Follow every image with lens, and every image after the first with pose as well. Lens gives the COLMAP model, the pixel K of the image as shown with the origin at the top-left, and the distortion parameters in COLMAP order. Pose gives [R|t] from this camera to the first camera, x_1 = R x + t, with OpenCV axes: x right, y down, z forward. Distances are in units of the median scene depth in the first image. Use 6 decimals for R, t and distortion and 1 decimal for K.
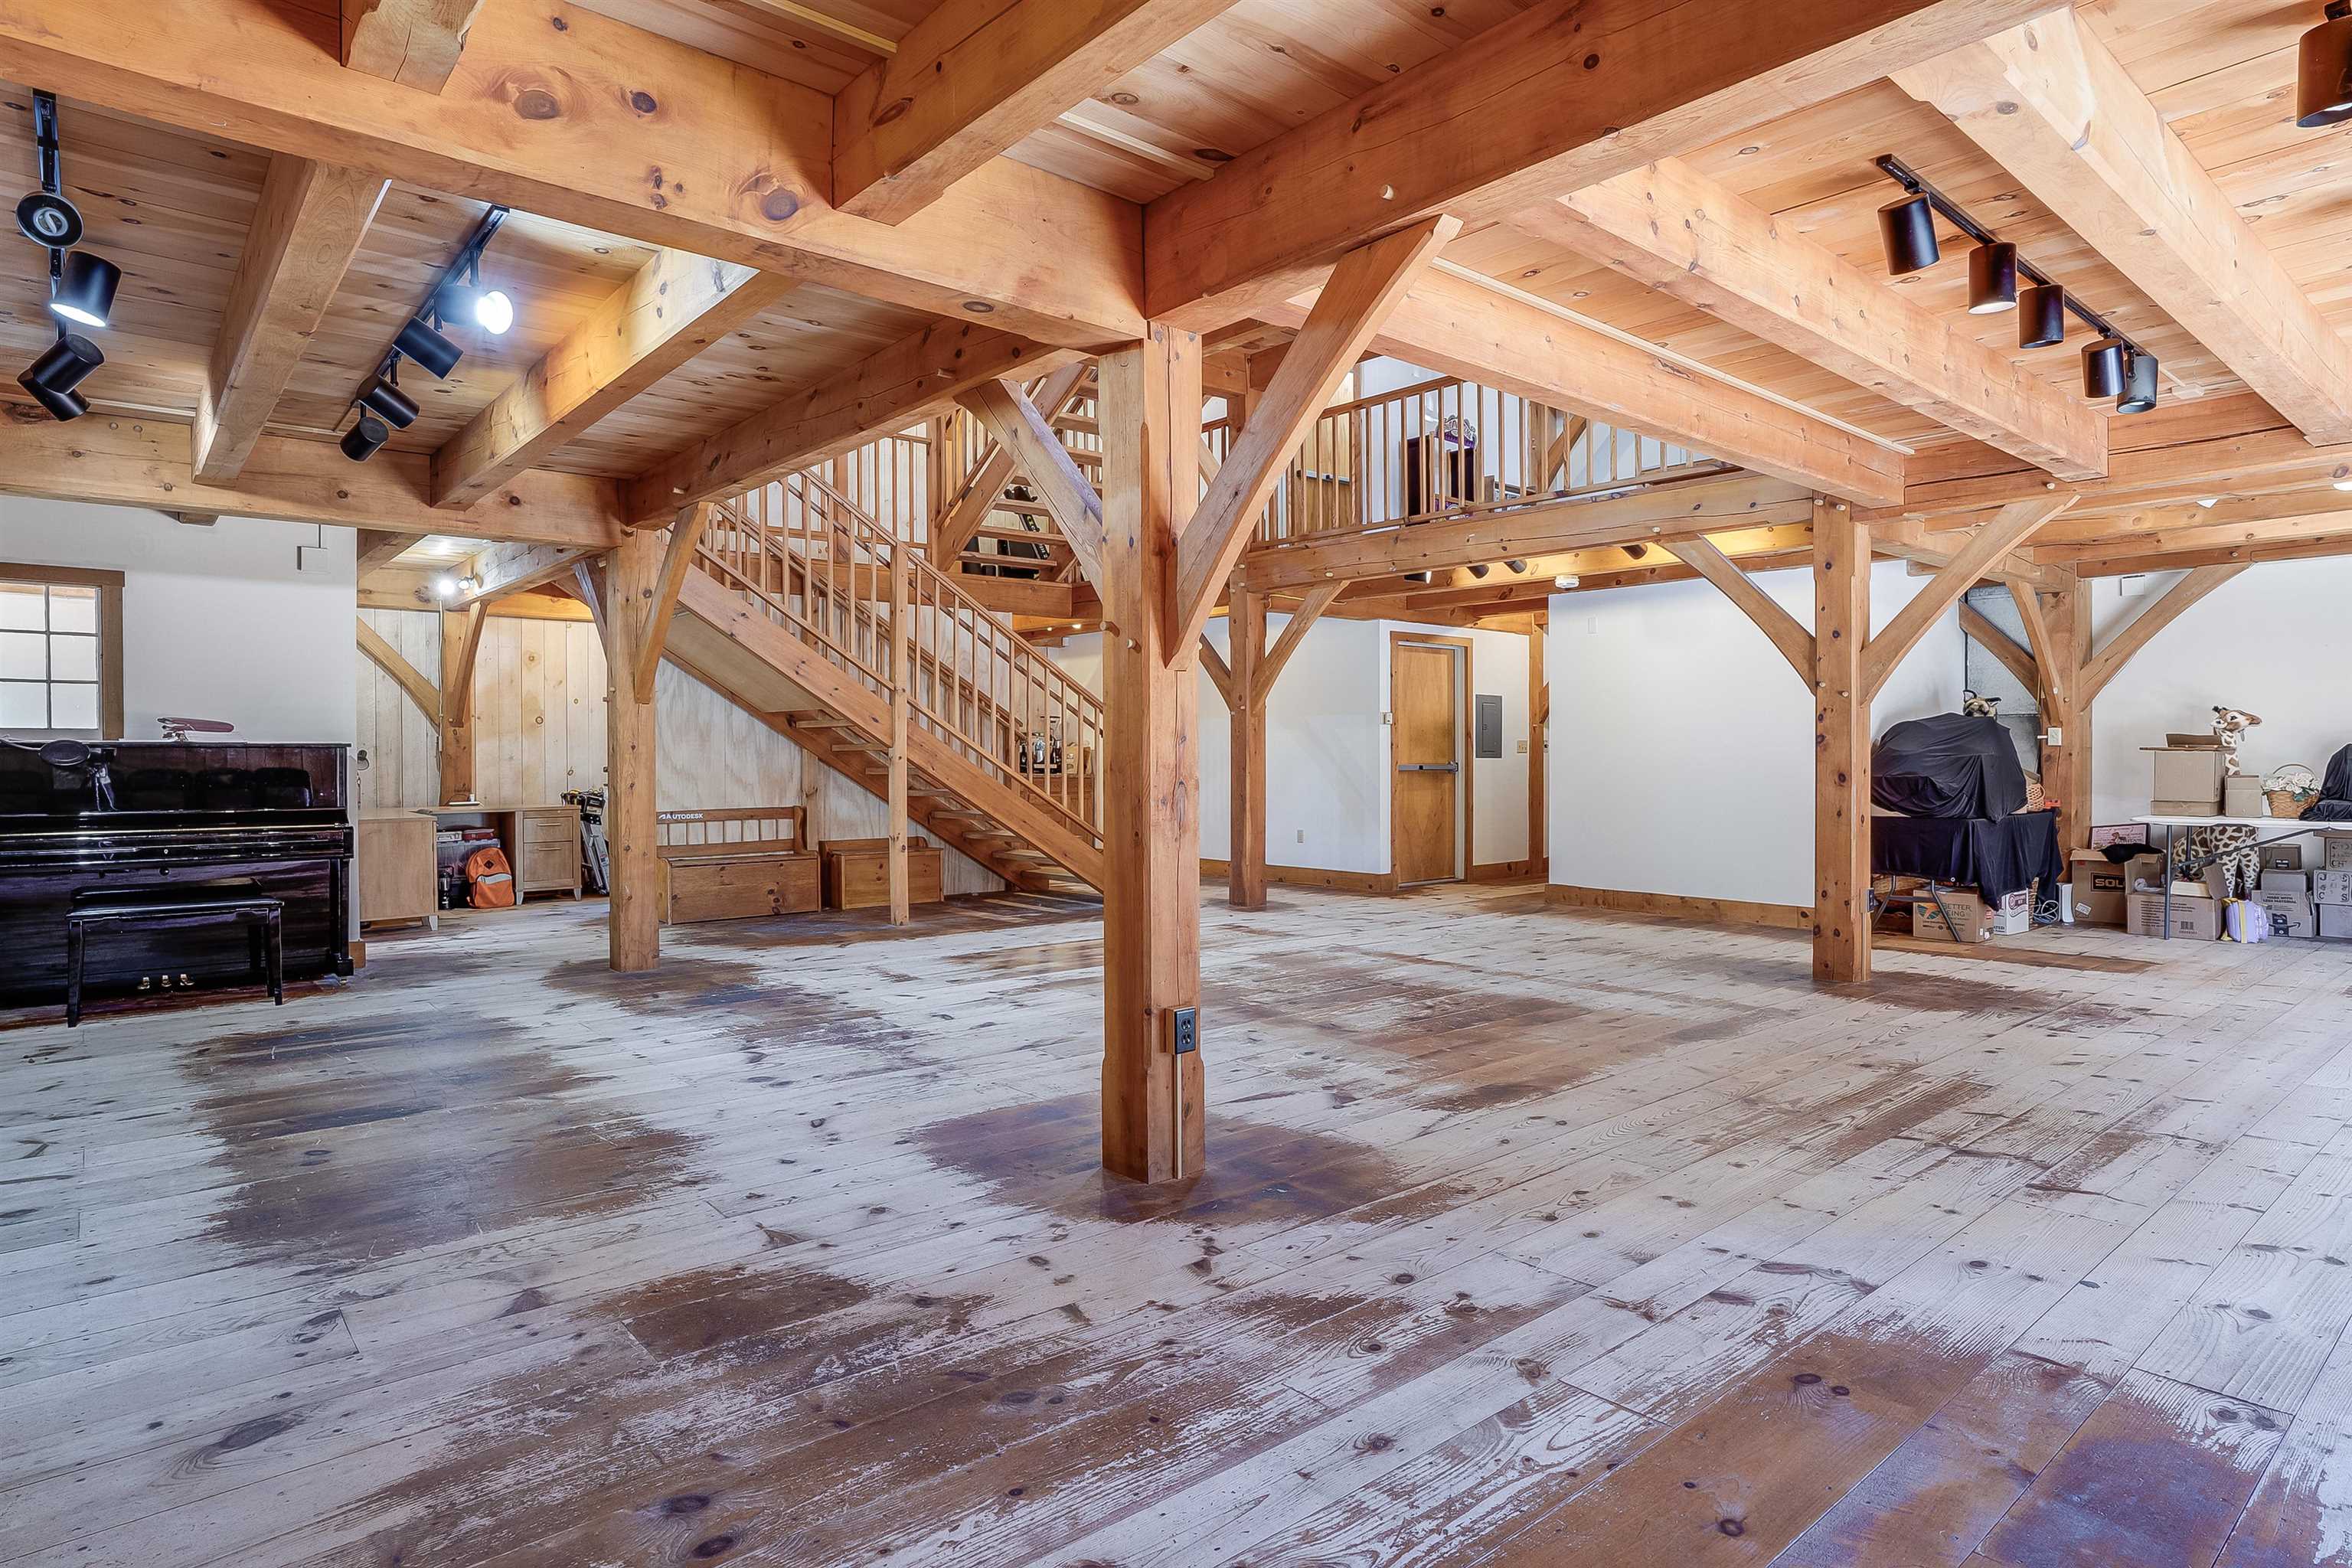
lens RADIAL K [[1296.1, 0, 1176.3], [0, 1296.1, 783.5], [0, 0, 1]] dist [-0.042322, 0.026018]
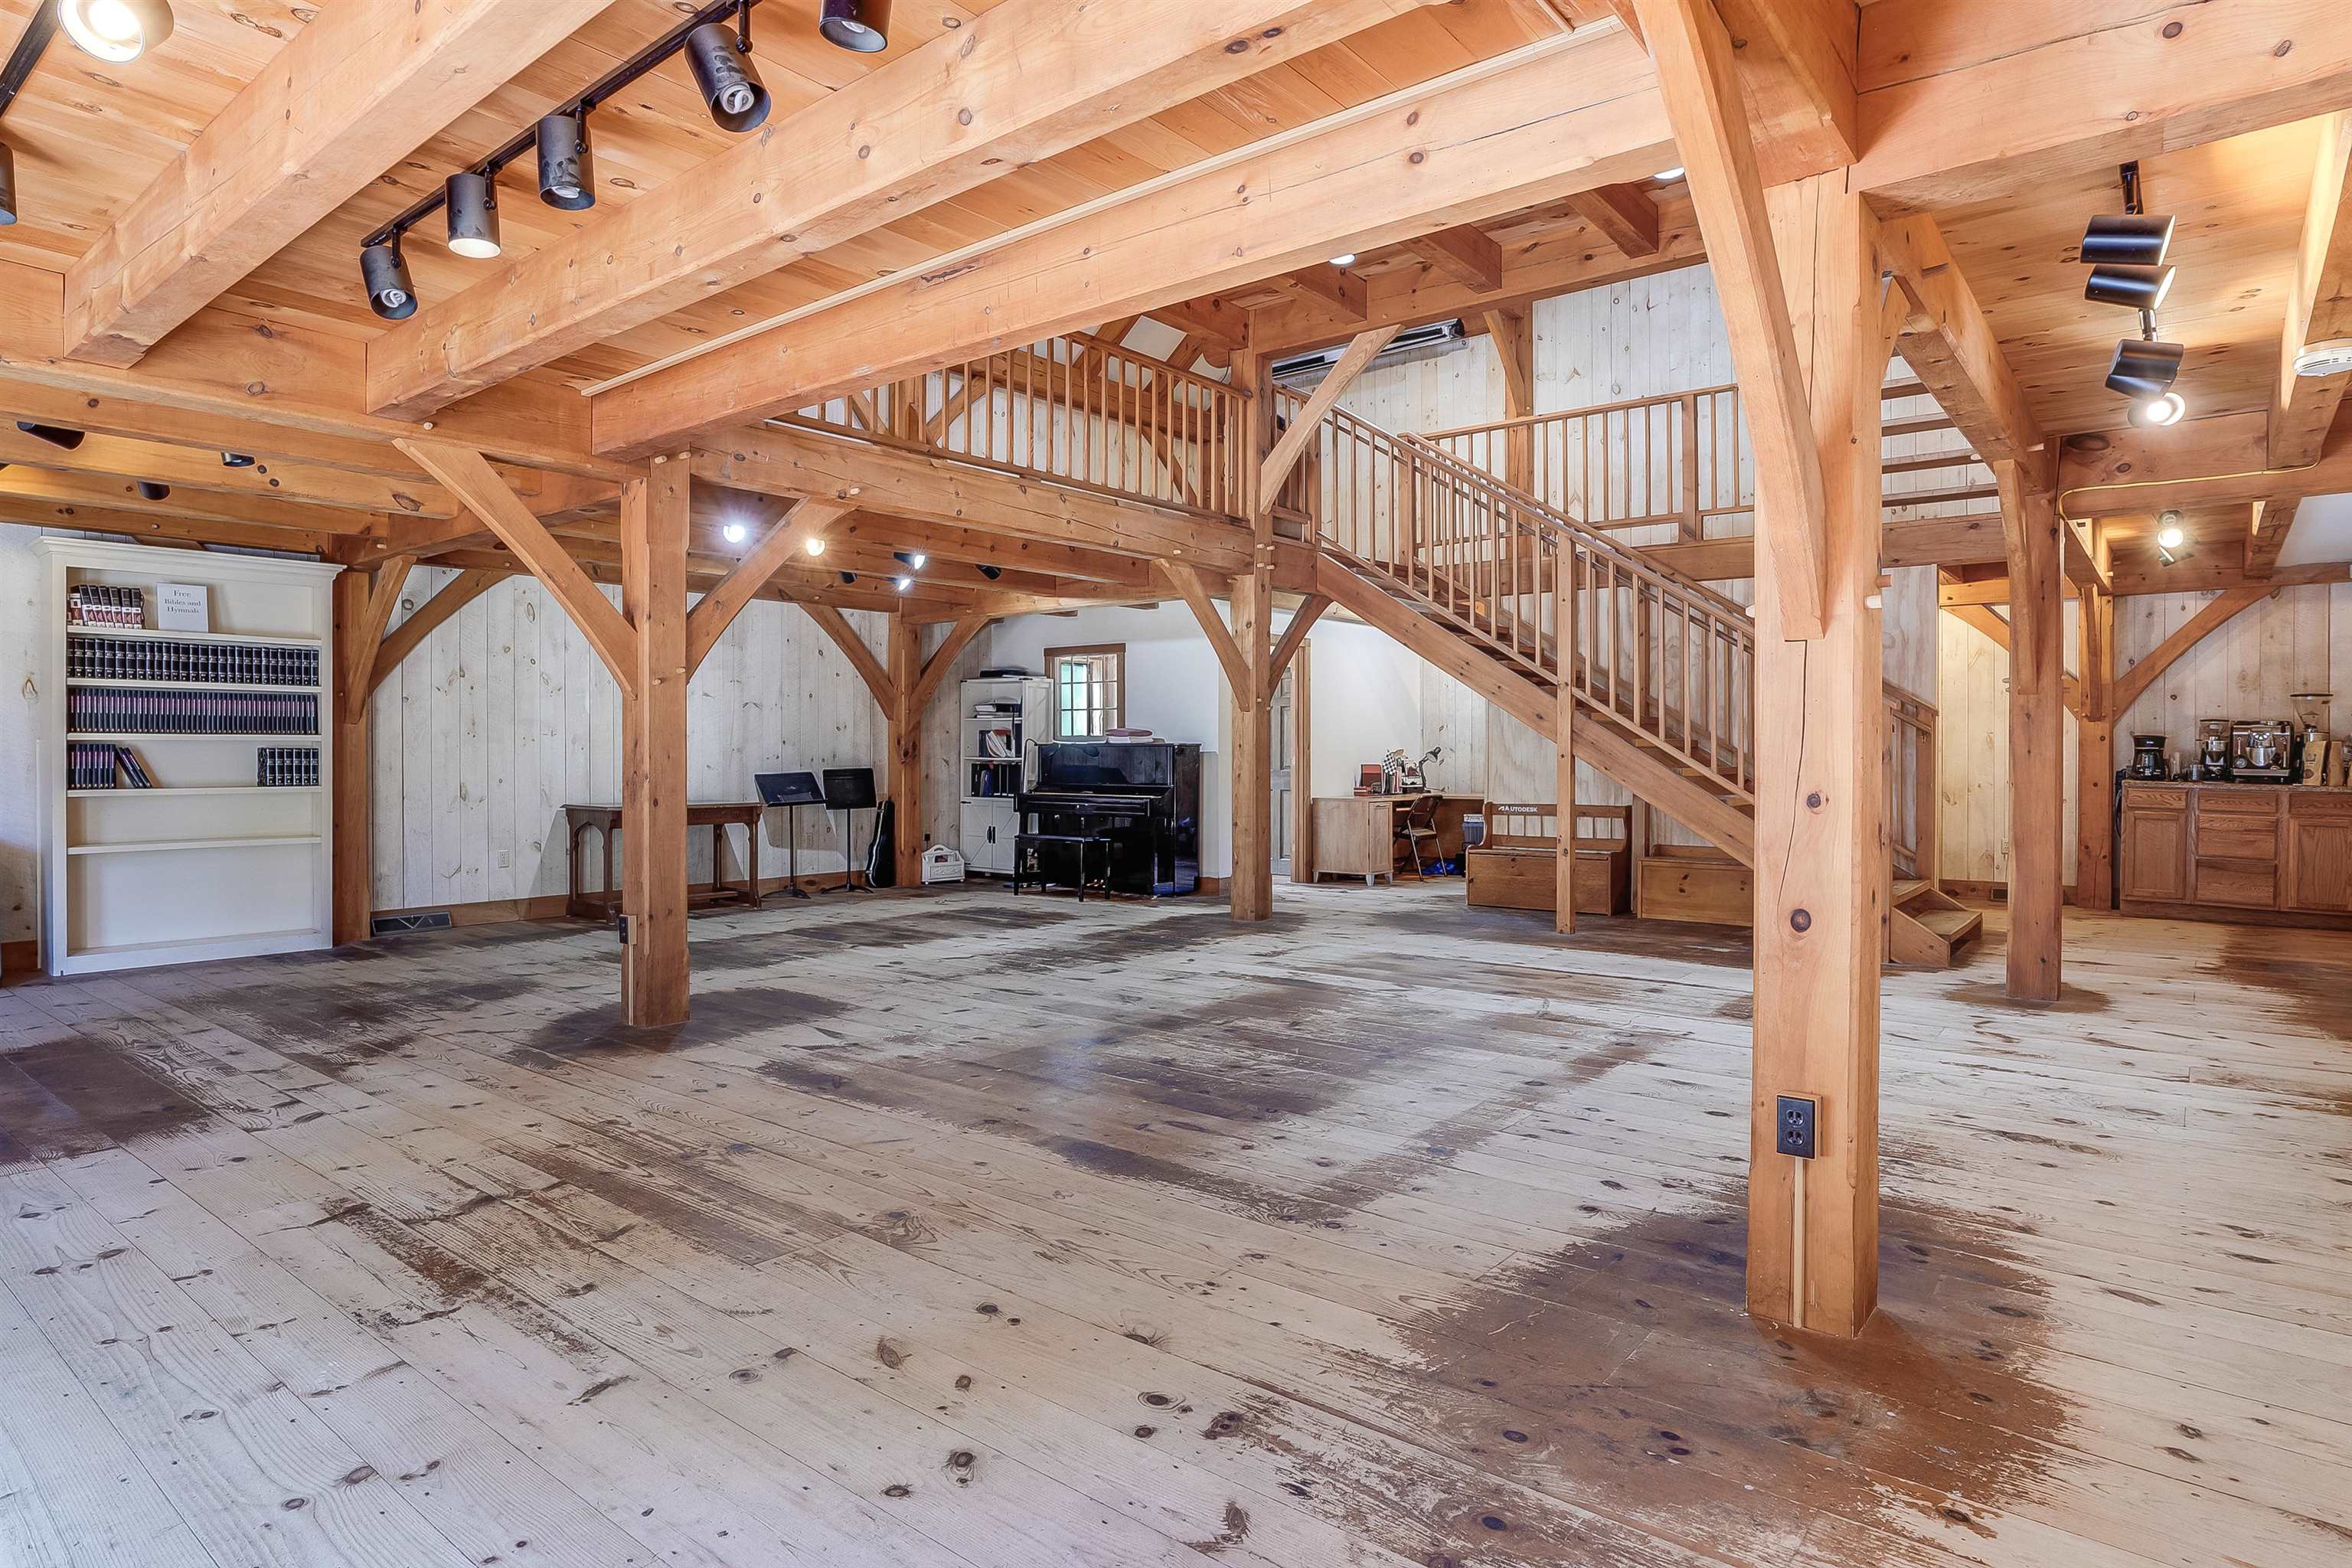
lens RADIAL K [[1296.1, 0, 1158.5], [0, 1296.1, 755.9], [0, 0, 1]] dist [-0.042322, 0.026018]
pose [[0.179395, 0.006786, -0.983754, 0.663356], [-0.023996, 0.999709, 0.002520, -0.015162], [0.983484, 0.023155, 0.179505, 0.542779]]
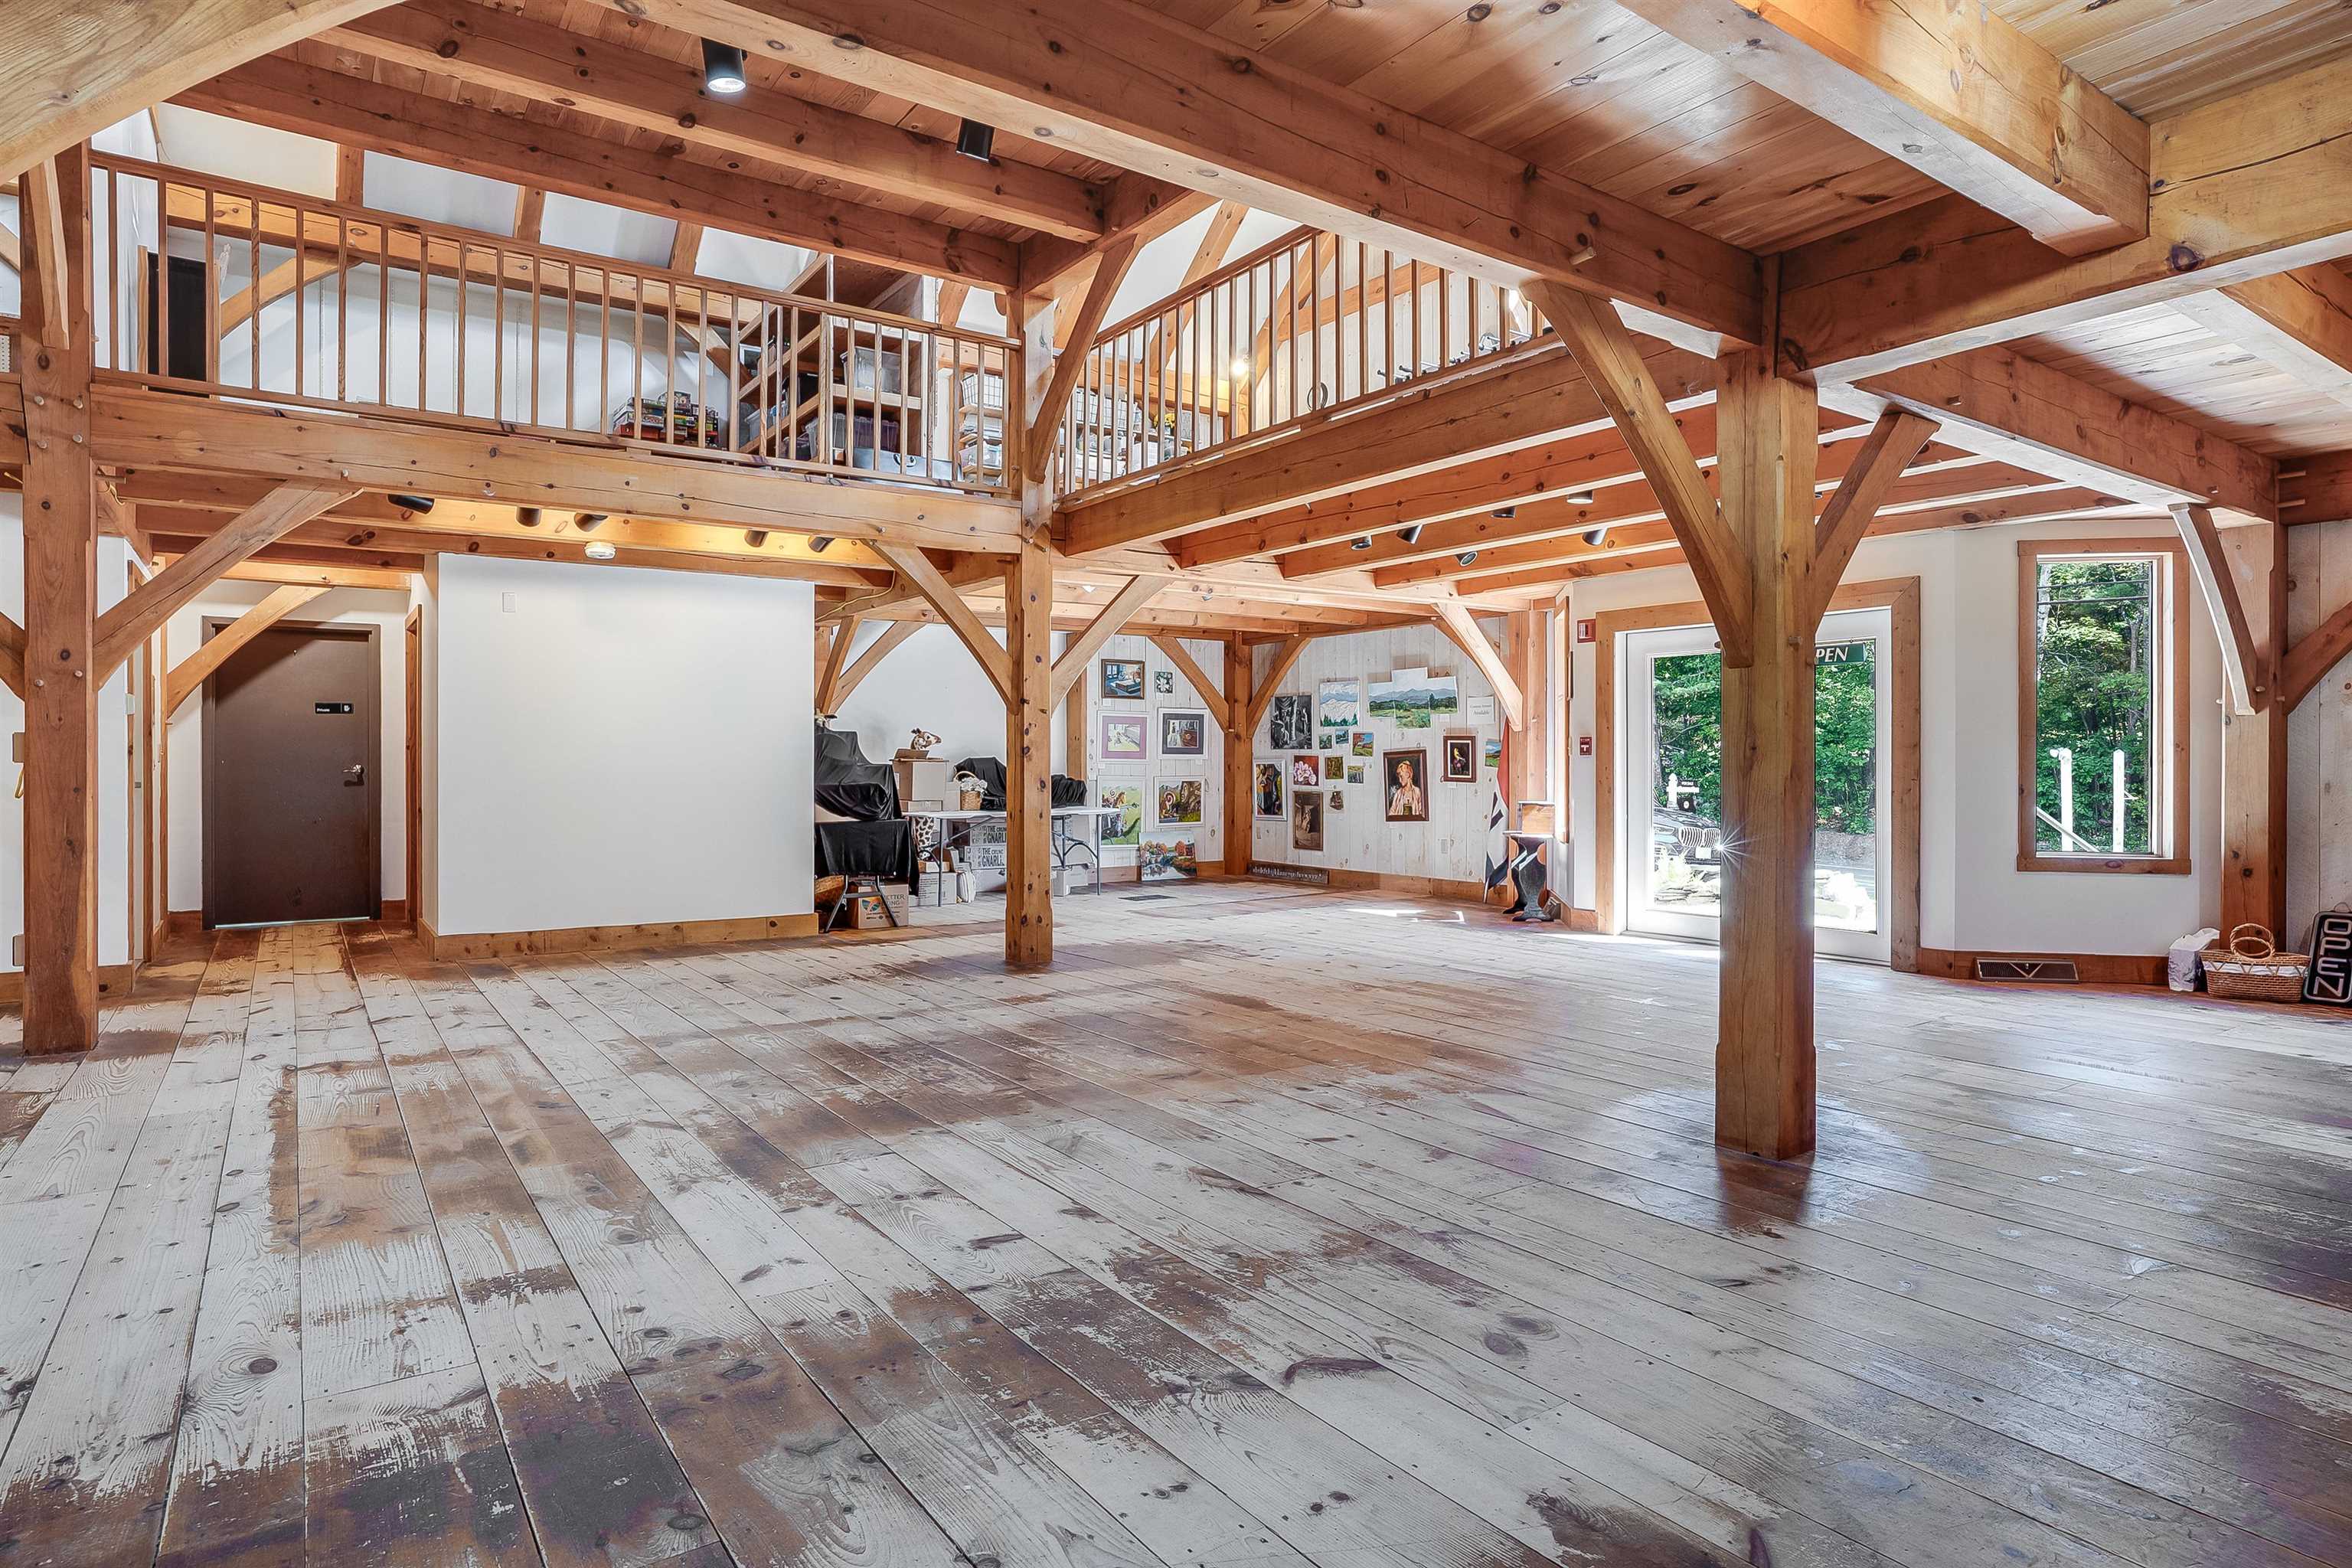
lens RADIAL K [[1296.1, 0, 1168.1], [0, 1296.1, 778.0], [0, 0, 1]] dist [-0.042322, 0.026018]
pose [[0.096871, -0.008664, 0.995259, -0.468358], [0.021362, 0.999750, 0.006624, -0.011387], [-0.995068, 0.020619, 0.097032, 0.574022]]
